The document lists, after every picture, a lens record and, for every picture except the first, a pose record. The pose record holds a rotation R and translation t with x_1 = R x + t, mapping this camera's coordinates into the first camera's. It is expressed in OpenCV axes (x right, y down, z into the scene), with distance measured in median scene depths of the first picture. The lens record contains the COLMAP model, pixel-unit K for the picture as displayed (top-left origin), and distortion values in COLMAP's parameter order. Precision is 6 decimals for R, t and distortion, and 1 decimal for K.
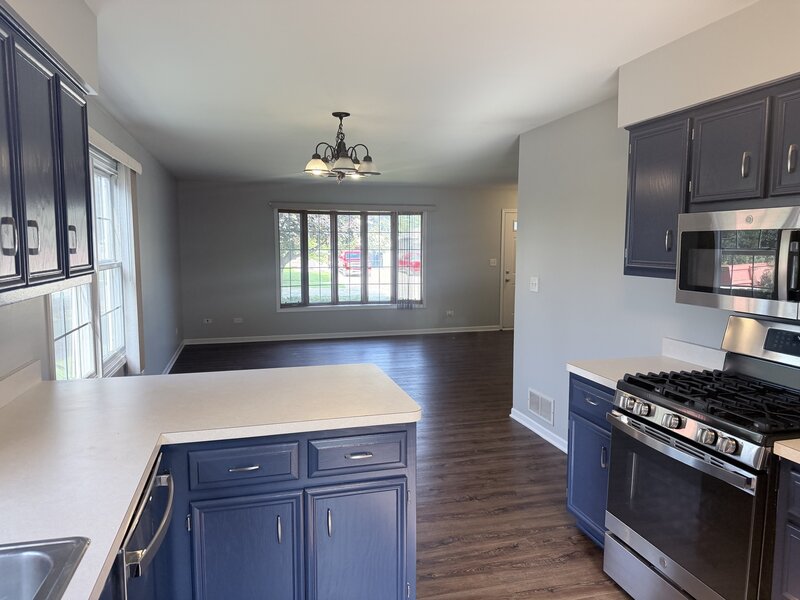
lens RADIAL K [[565.7, 0, 400.6], [0, 565.7, 299.2], [0, 0, 1]] dist [0.055261, -0.069947]
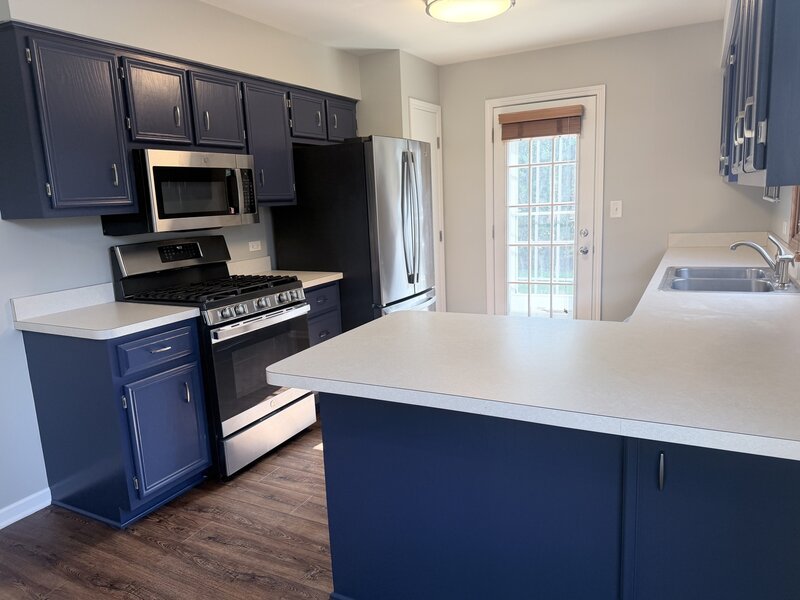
lens RADIAL K [[565.7, 0, 400.1], [0, 565.7, 298.8], [0, 0, 1]] dist [0.055261, -0.069947]
pose [[-0.731397, -0.089757, 0.676019, -0.339212], [0.113094, 0.961609, 0.250034, -0.050752], [-0.672508, 0.259328, -0.693168, 0.826937]]
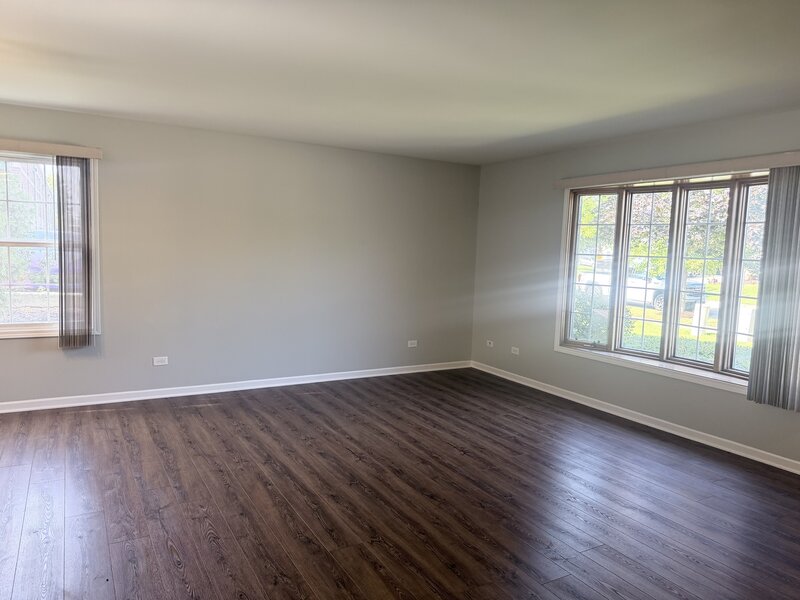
lens RADIAL K [[565.7, 0, 401.2], [0, 565.7, 296.9], [0, 0, 1]] dist [0.055261, -0.069947]
pose [[0.256110, 0.089847, -0.962463, 0.715109], [-0.127288, 0.990136, 0.058559, -0.106065], [0.958230, 0.107512, 0.265020, 1.280481]]
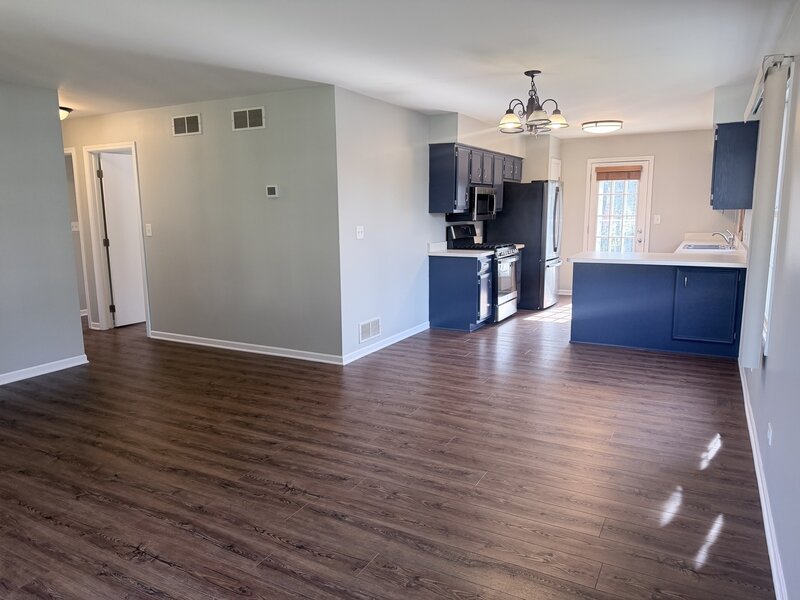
lens RADIAL K [[565.7, 0, 400.8], [0, 565.7, 297.0], [0, 0, 1]] dist [0.055261, -0.069947]
pose [[-0.720280, -0.103527, 0.685915, -0.643267], [0.077397, 0.970633, 0.227774, -0.157675], [-0.689352, 0.217149, -0.691115, 1.797623]]
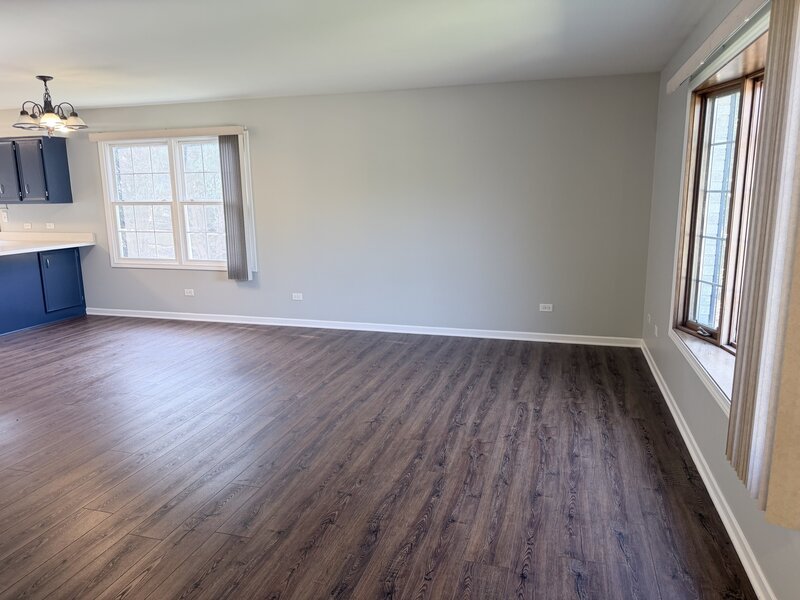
lens RADIAL K [[565.7, 0, 394.6], [0, 565.7, 299.9], [0, 0, 1]] dist [0.055261, -0.069947]
pose [[-0.526966, 0.158630, -0.834951, 0.533995], [-0.074993, 0.969916, 0.231602, -0.184415], [0.846571, 0.184662, -0.499216, 2.052354]]
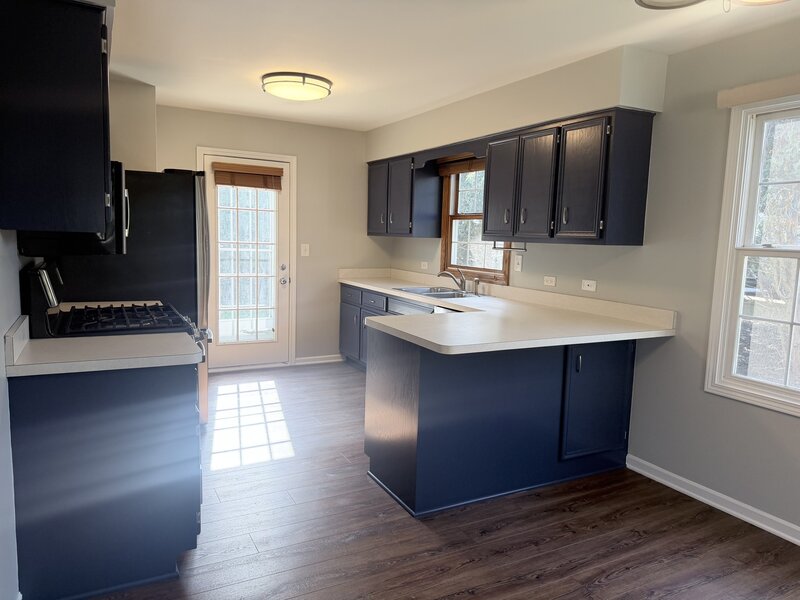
lens RADIAL K [[565.7, 0, 393.8], [0, 565.7, 302.0], [0, 0, 1]] dist [0.055261, -0.069947]
pose [[-0.974689, -0.009287, -0.223371, 0.150633], [-0.058294, 0.975131, 0.213825, -0.084499], [0.215830, 0.221434, -0.950991, 1.156933]]
